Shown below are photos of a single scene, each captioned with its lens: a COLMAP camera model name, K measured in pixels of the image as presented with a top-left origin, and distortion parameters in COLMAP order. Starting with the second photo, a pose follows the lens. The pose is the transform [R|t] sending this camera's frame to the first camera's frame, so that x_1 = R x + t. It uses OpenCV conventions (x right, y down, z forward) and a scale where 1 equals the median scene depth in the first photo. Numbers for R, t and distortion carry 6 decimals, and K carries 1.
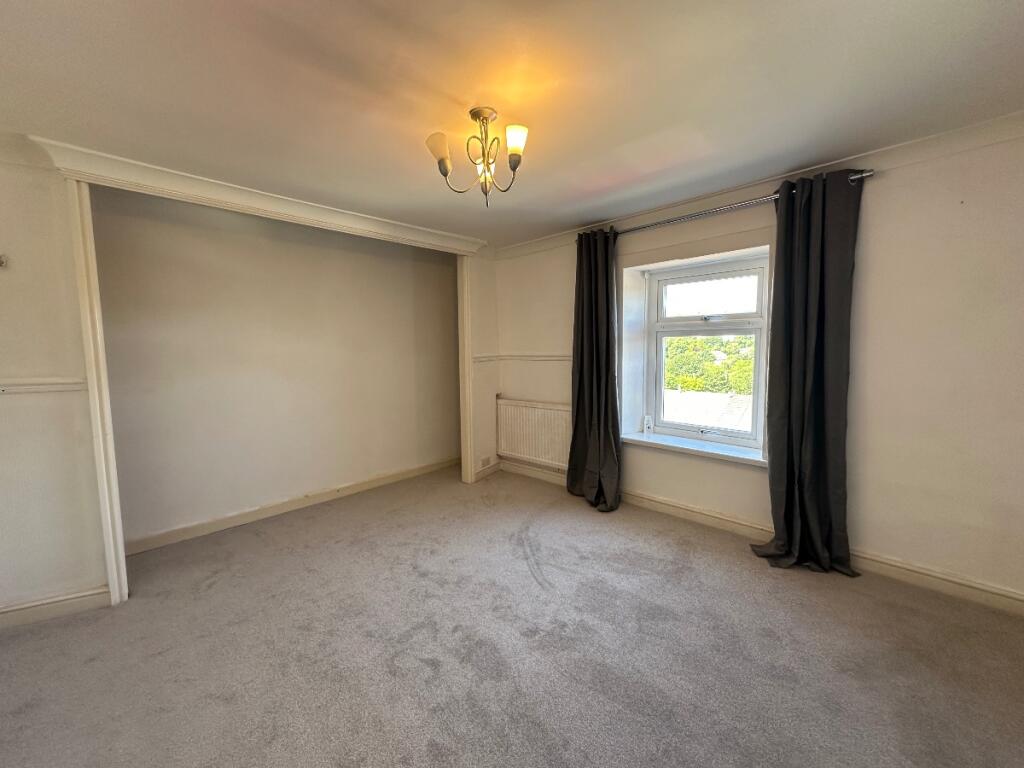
lens RADIAL K [[405.1, 0, 512.0], [0, 405.1, 384.0], [0, 0, 1]] dist [-0.001541, -0.000288]
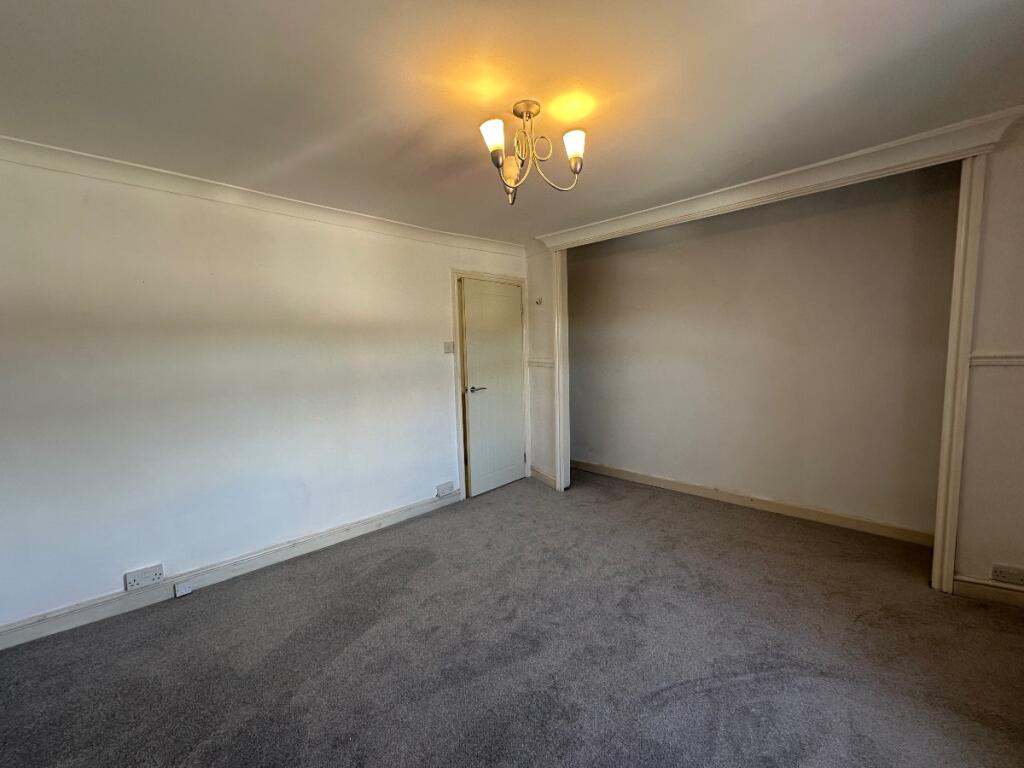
lens RADIAL K [[405.1, 0, 512.0], [0, 405.1, 384.0], [0, 0, 1]] dist [-0.001541, -0.000288]
pose [[0.017116, 0.107076, -0.994103, 0.618886], [-0.062619, 0.992412, 0.105816, -0.075463], [0.997891, 0.060439, 0.023691, 0.636692]]
